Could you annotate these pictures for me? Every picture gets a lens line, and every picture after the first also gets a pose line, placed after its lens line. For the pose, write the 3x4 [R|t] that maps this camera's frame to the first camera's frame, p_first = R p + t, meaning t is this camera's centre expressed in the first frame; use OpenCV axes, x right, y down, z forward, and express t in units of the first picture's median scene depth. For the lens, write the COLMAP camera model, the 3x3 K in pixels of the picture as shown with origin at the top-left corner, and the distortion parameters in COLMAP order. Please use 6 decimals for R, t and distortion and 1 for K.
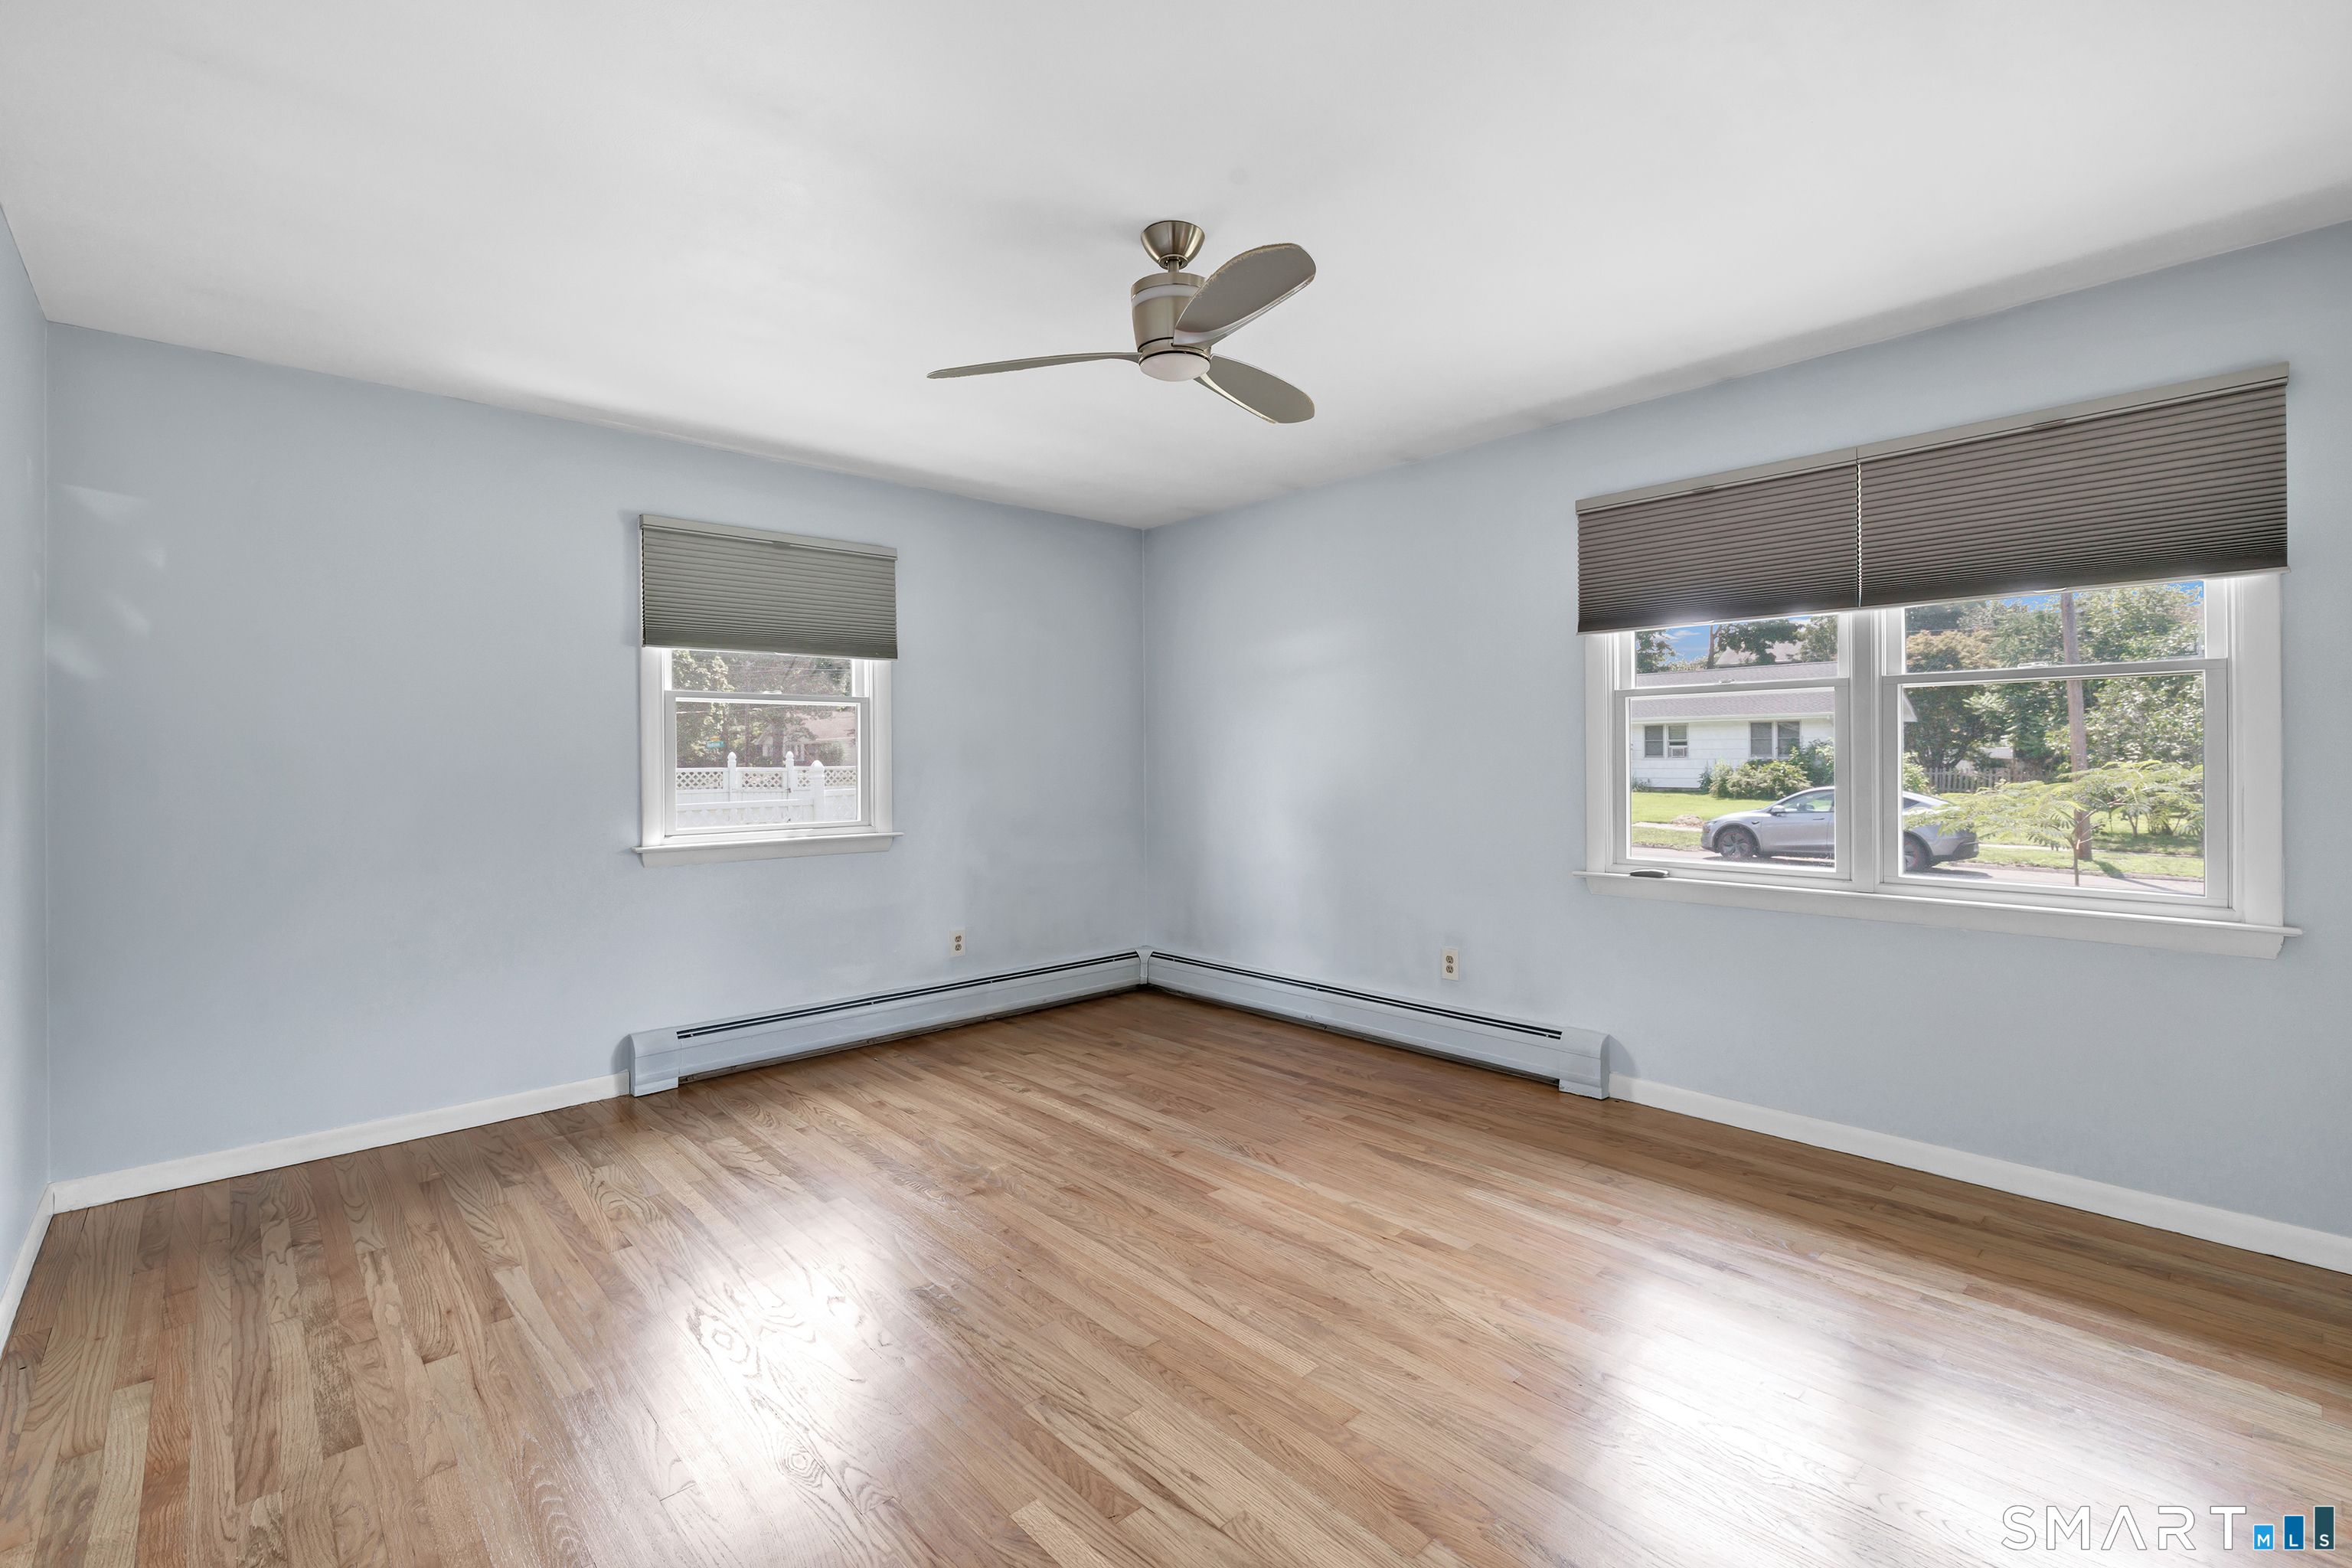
lens RADIAL K [[1066.4, 0, 1194.1], [0, 1066.4, 746.5], [0, 0, 1]] dist [-0.000084, 0.000169]
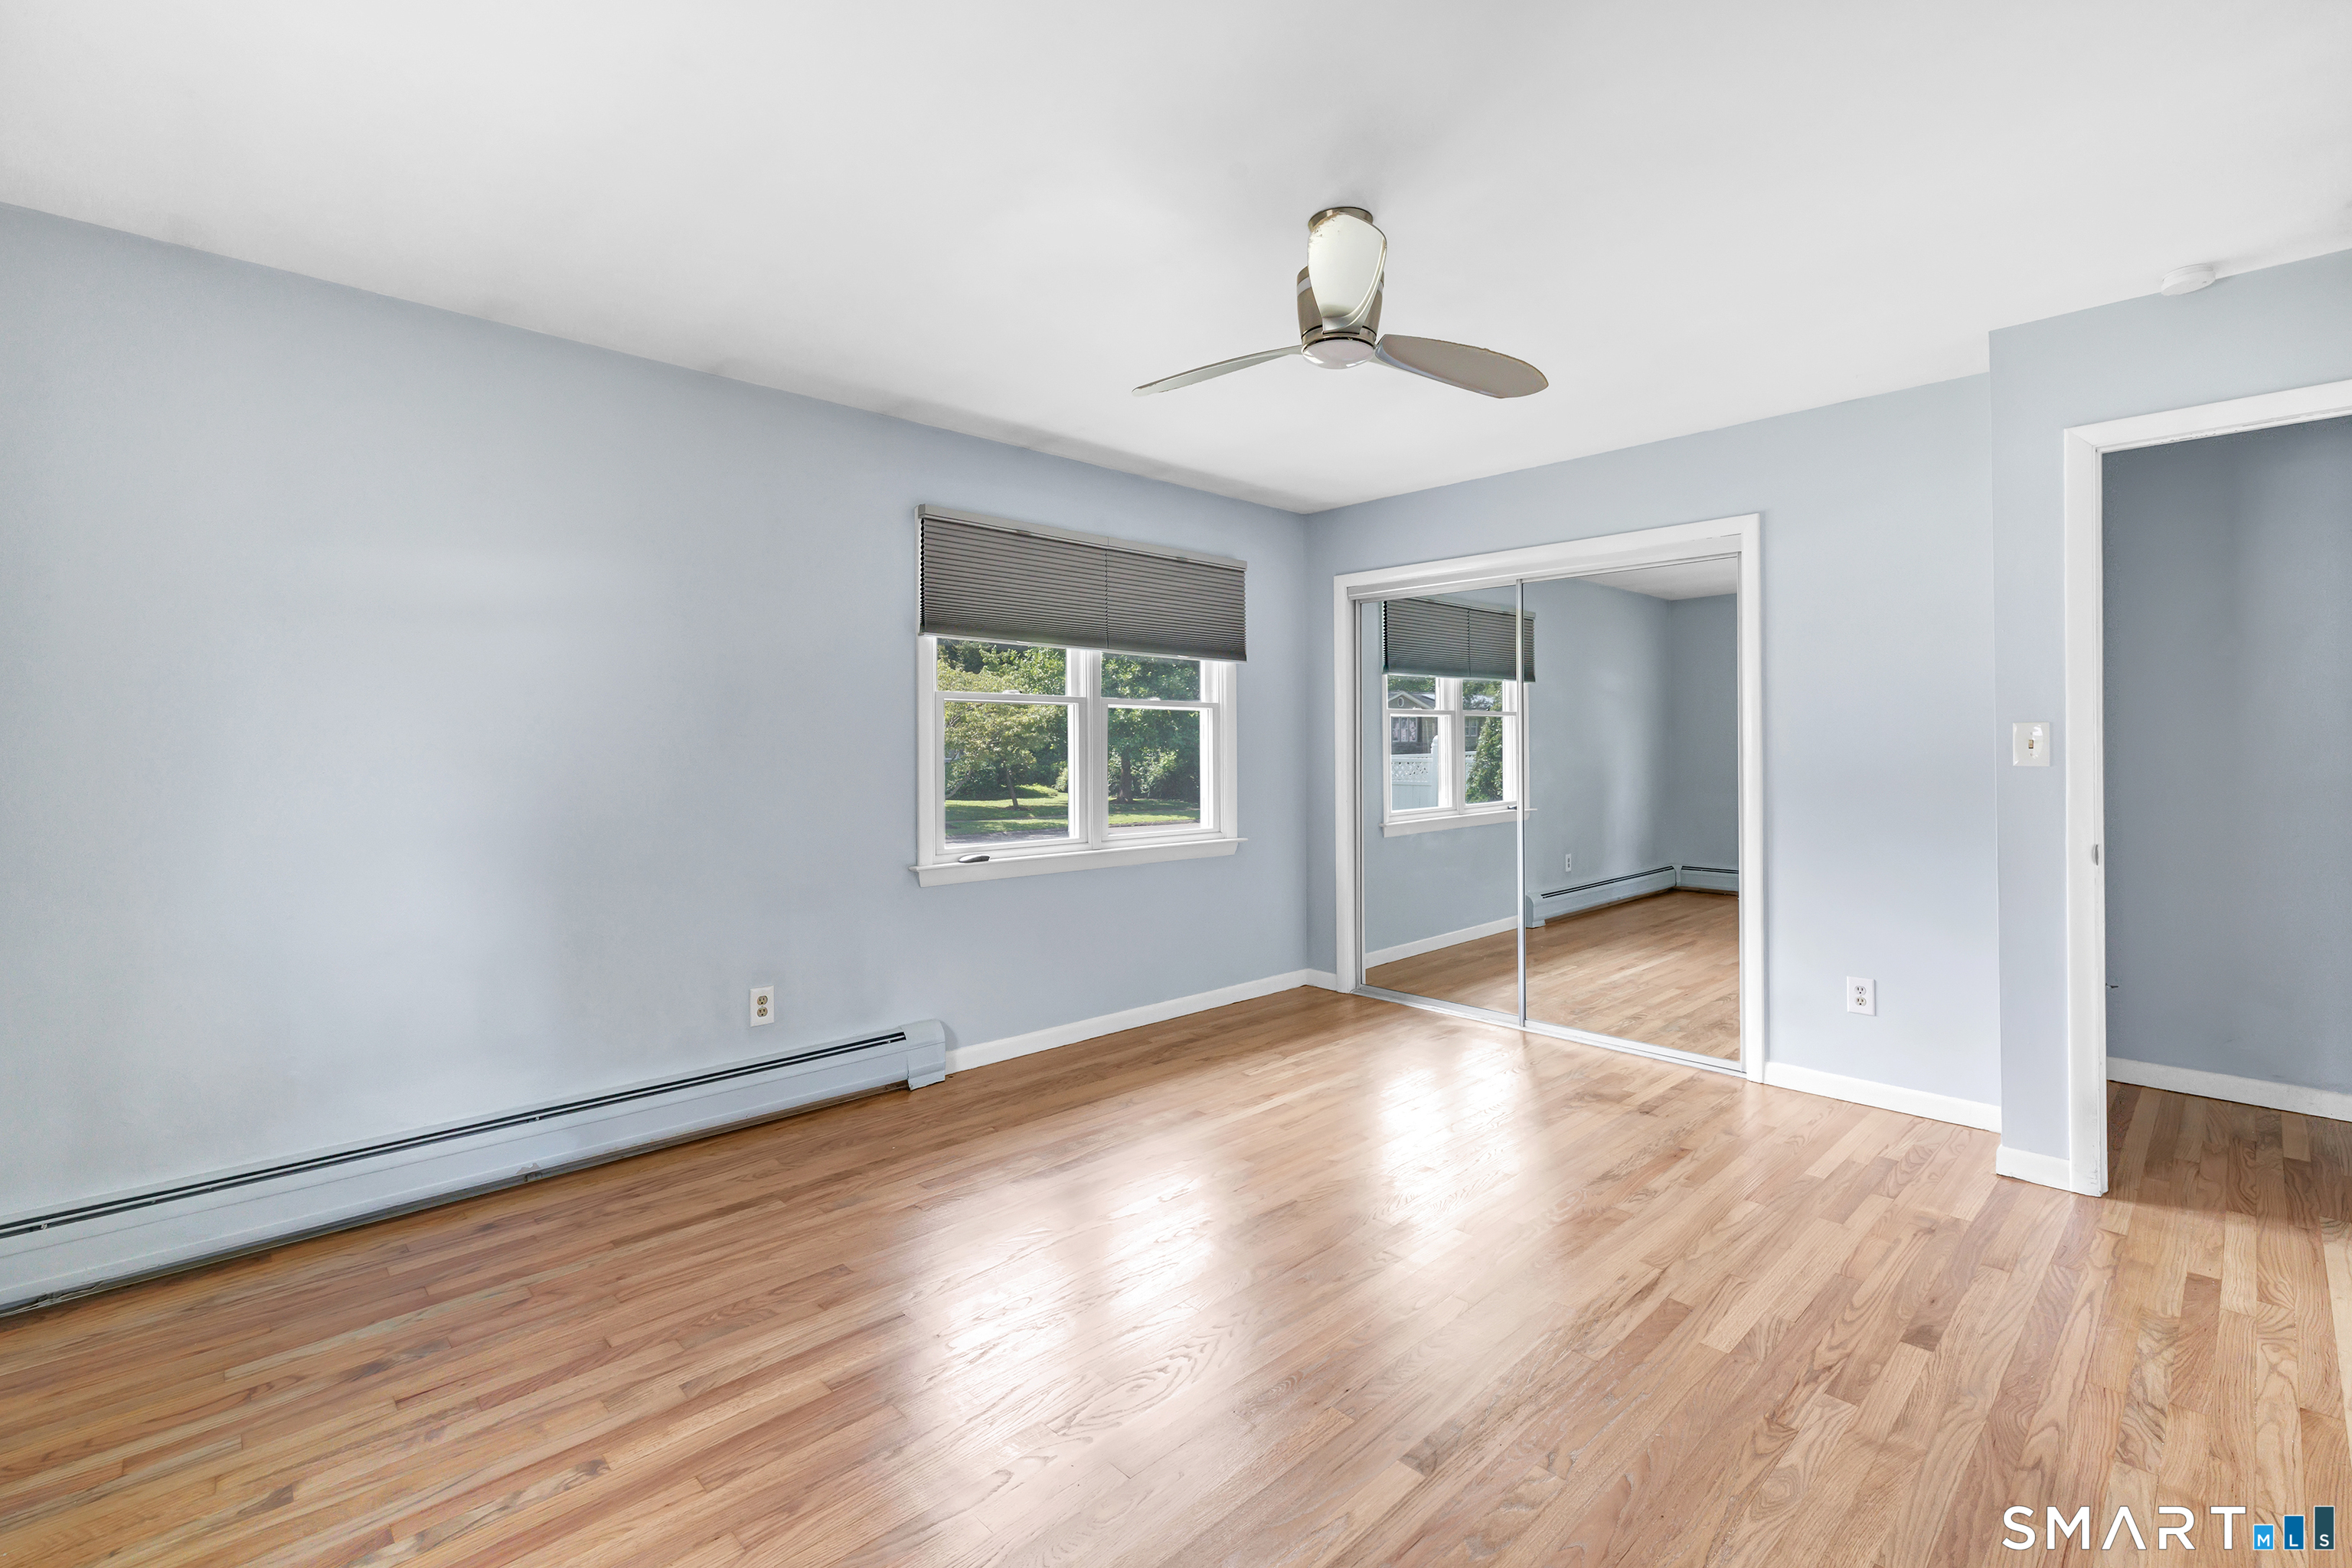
lens RADIAL K [[1056.6, 0, 1181.4], [0, 1056.6, 734.3], [0, 0, 1]] dist [0.002600, 0.000516]
pose [[-0.032564, 0.019505, 0.999279, -0.649941], [-0.008965, 0.999764, -0.019807, 0.008642], [-0.999429, -0.009603, -0.032381, 0.776078]]
